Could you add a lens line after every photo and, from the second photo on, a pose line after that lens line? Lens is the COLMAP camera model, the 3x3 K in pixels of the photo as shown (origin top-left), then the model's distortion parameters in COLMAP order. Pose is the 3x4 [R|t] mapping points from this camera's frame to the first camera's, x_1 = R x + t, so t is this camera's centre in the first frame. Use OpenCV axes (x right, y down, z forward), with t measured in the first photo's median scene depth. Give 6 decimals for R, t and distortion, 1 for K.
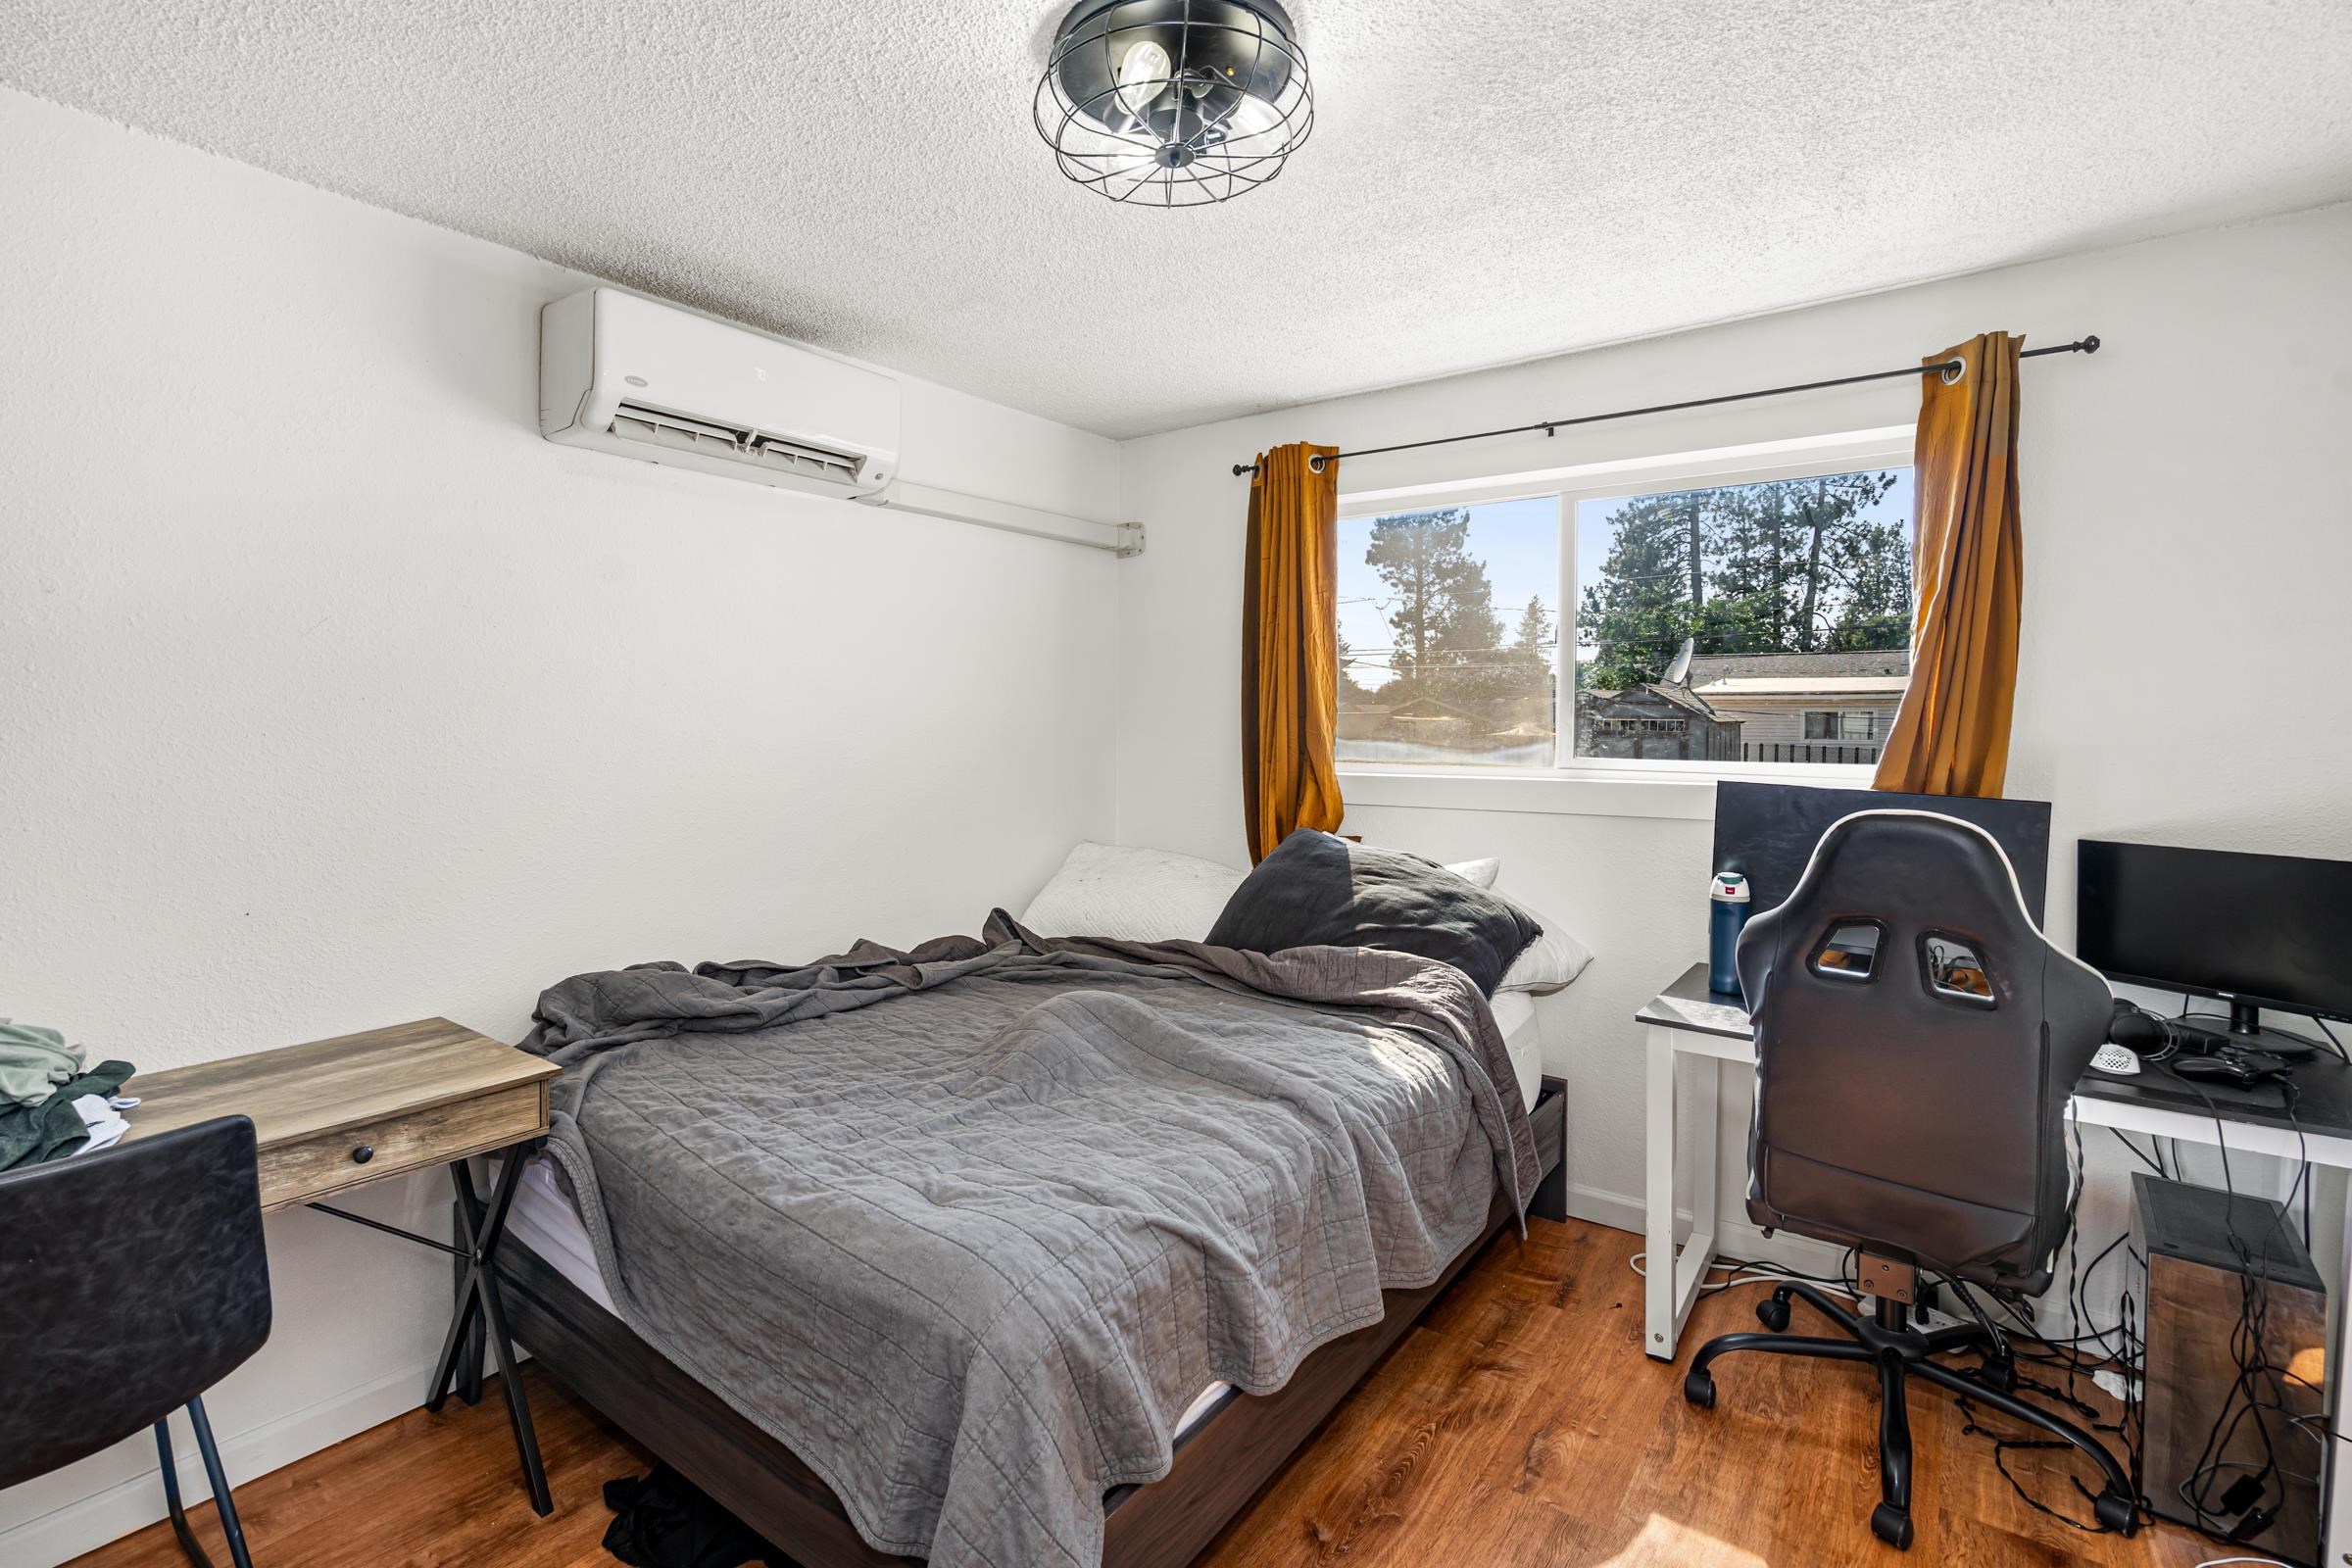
lens RADIAL K [[1066.3, 0, 1129.6], [0, 1066.3, 731.6], [0, 0, 1]] dist [-0.004601, 0.000497]
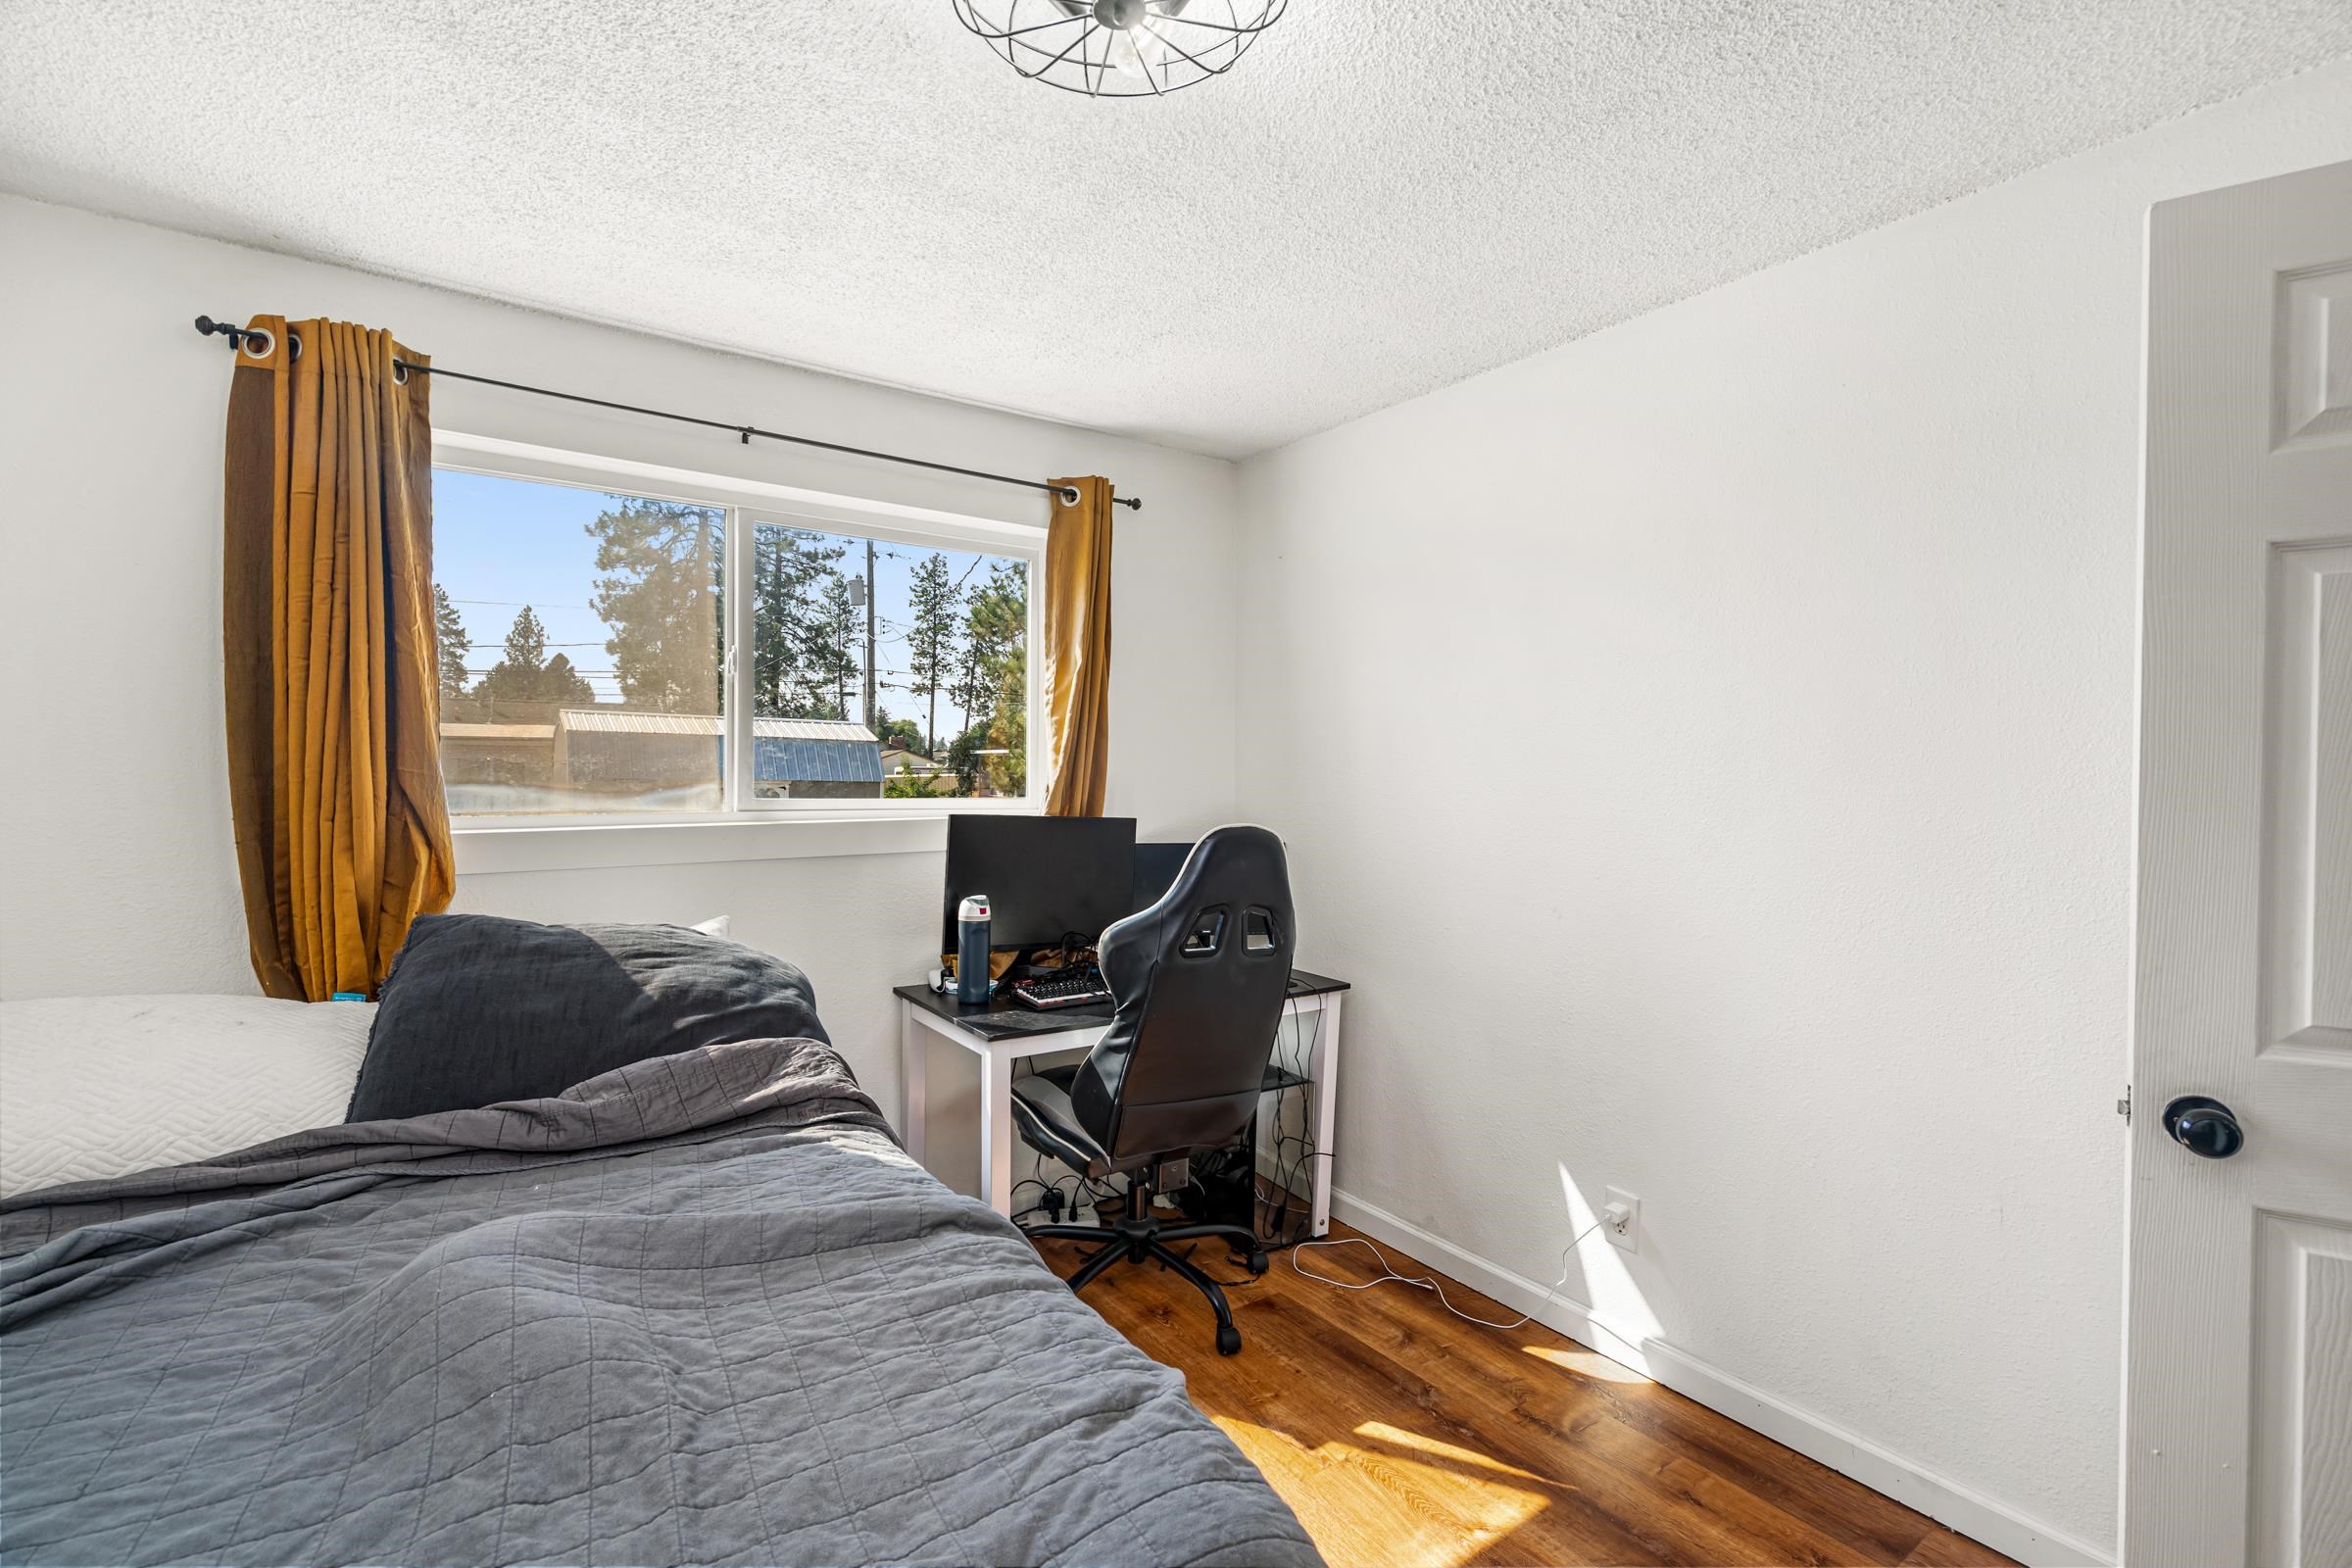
lens RADIAL K [[1066.3, 0, 1164.1], [0, 1066.3, 788.6], [0, 0, 1]] dist [-0.004601, 0.000497]
pose [[0.299001, -0.015561, 0.954126, -0.431096], [0.006948, 0.999876, 0.014130, 0.005881], [-0.954228, 0.002404, 0.299072, 0.462889]]
